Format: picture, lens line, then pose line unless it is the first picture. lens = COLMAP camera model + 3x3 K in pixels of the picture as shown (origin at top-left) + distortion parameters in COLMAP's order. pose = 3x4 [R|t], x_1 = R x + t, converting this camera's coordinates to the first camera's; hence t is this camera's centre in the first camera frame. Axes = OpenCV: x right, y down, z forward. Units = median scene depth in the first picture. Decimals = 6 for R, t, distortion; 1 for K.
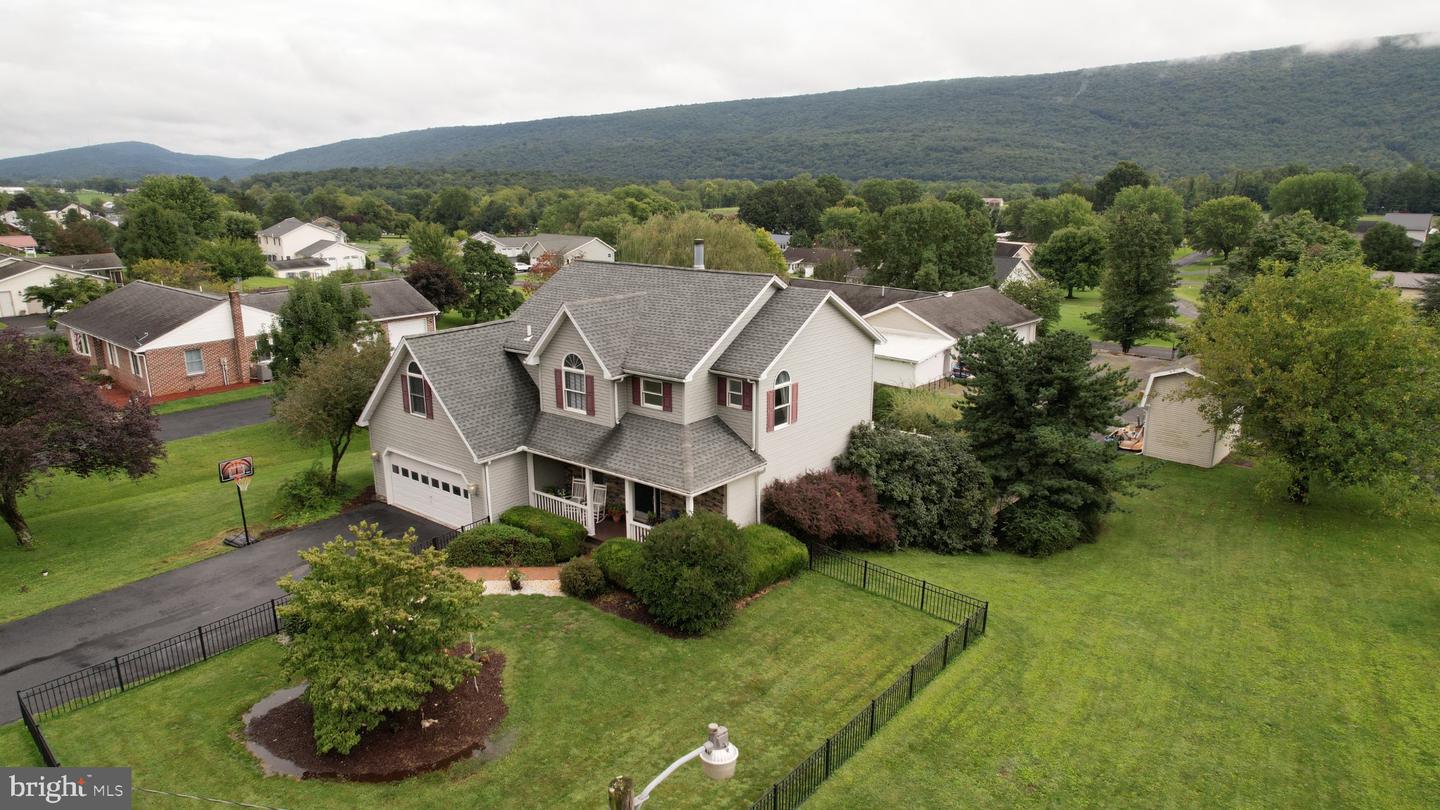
lens RADIAL K [[920.2, 0, 720.0], [0, 920.2, 405.0], [0, 0, 1]] dist [-0.081024, 0.075804]
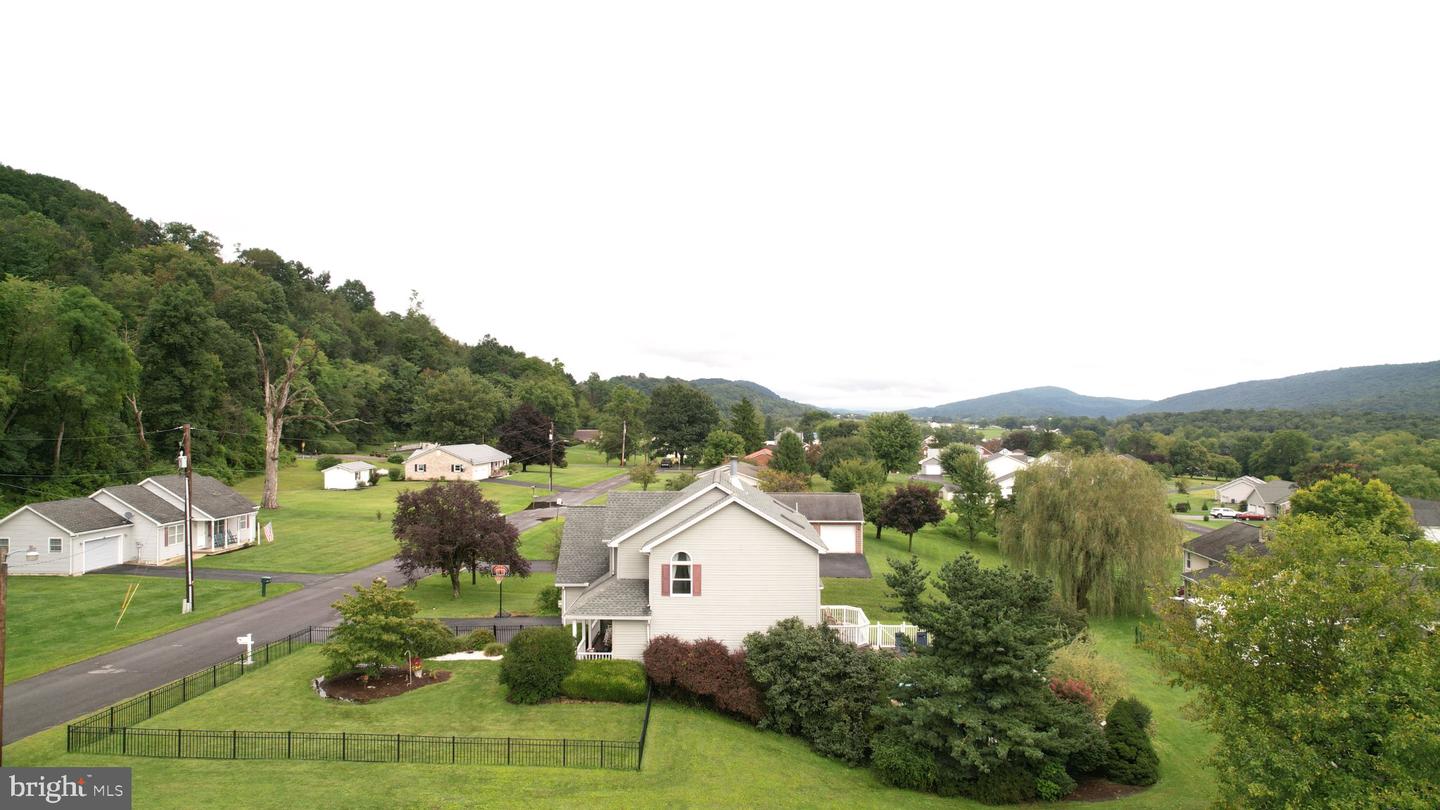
lens RADIAL K [[920.2, 0, 720.0], [0, 920.2, 405.0], [0, 0, 1]] dist [-0.081024, 0.075804]
pose [[0.611186, -0.005006, -0.791471, 1.017307], [-0.199641, 0.966672, -0.160279, -0.036087], [0.765895, 0.255971, 0.589816, 0.189033]]
